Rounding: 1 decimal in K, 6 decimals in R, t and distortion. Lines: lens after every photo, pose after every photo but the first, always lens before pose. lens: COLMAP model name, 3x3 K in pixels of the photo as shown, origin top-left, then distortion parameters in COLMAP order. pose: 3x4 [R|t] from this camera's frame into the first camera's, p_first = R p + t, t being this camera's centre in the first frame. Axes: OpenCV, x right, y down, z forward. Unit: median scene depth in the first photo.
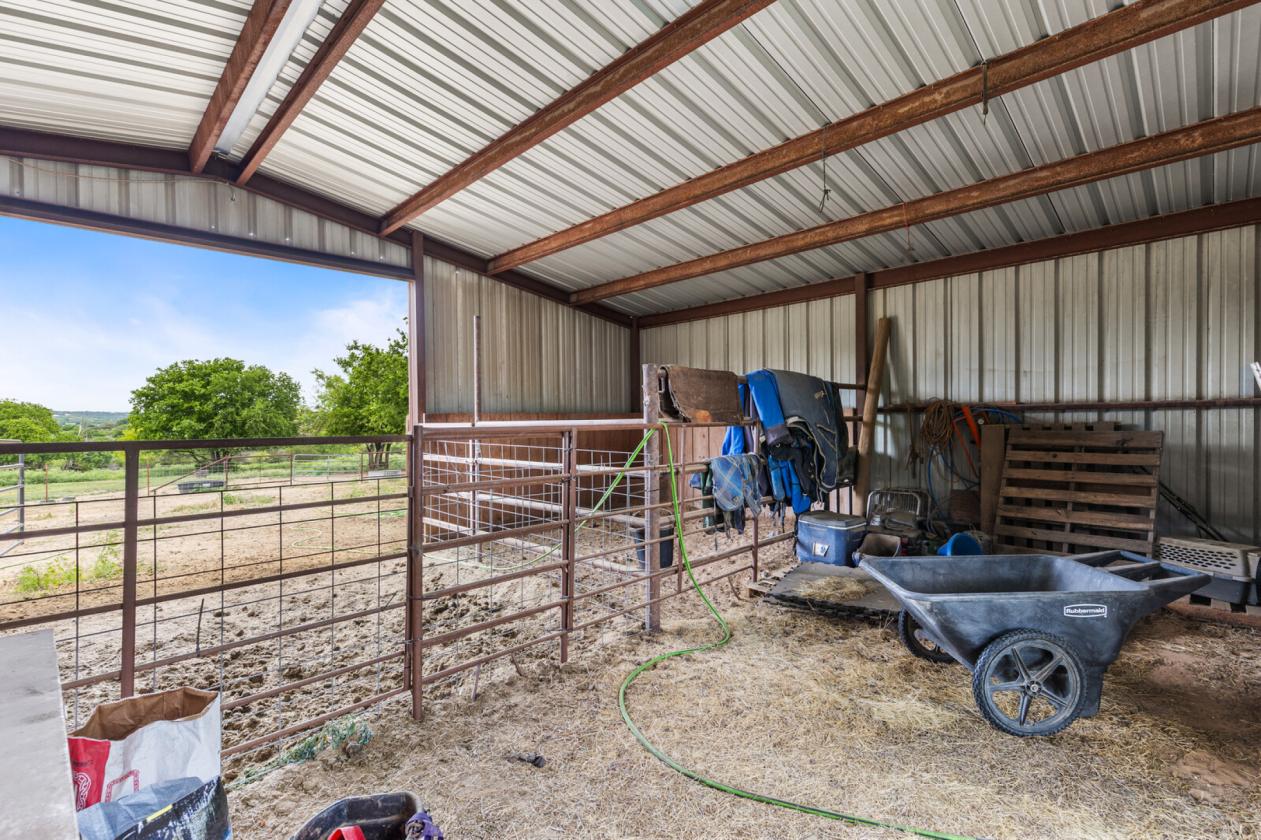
lens RADIAL K [[573.6, 0, 630.5], [0, 573.6, 420.0], [0, 0, 1]] dist [0.001109, -0.000121]
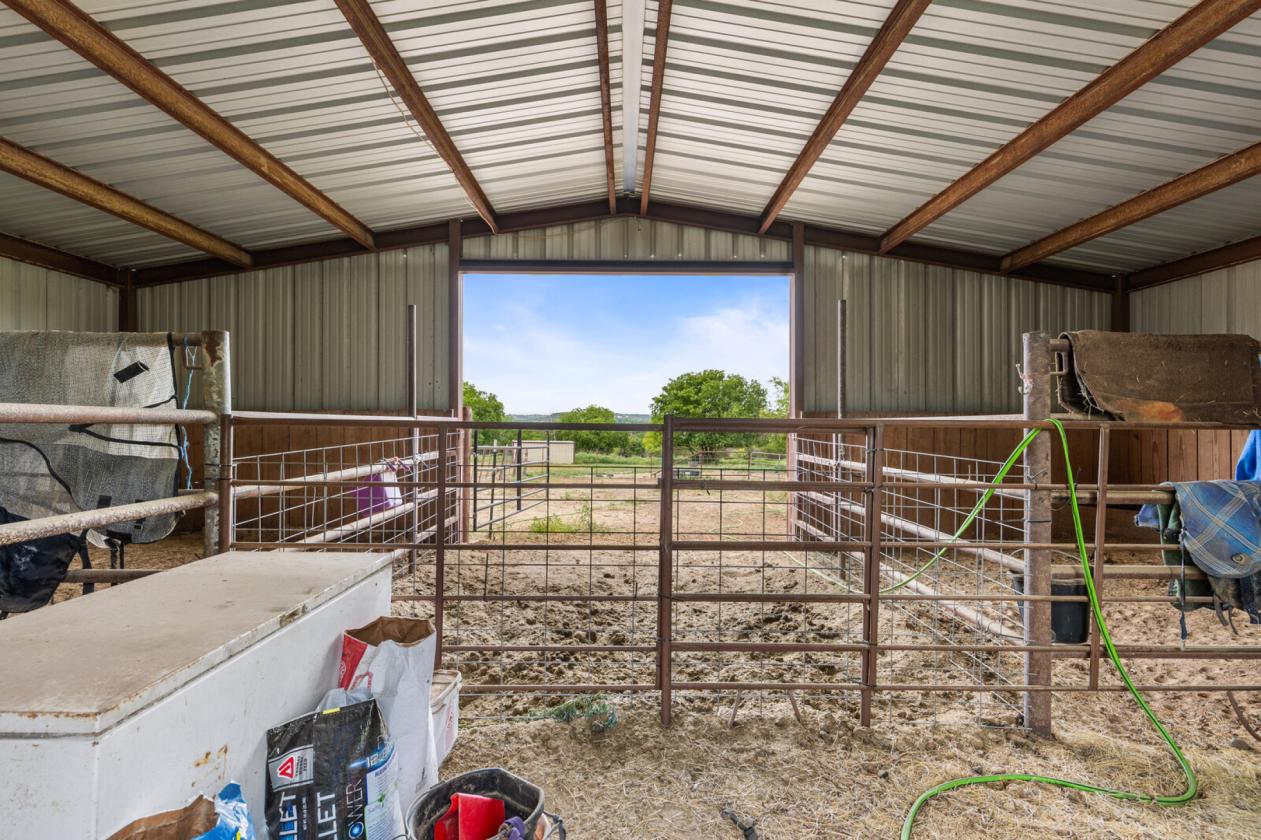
lens RADIAL K [[573.6, 0, 630.5], [0, 573.6, 420.0], [0, 0, 1]] dist [0.001109, -0.000121]
pose [[0.705924, 0.011433, -0.708195, 0.164837], [-0.017356, 0.999849, -0.001159, 0.013301], [0.708075, 0.013110, 0.706015, 0.181595]]
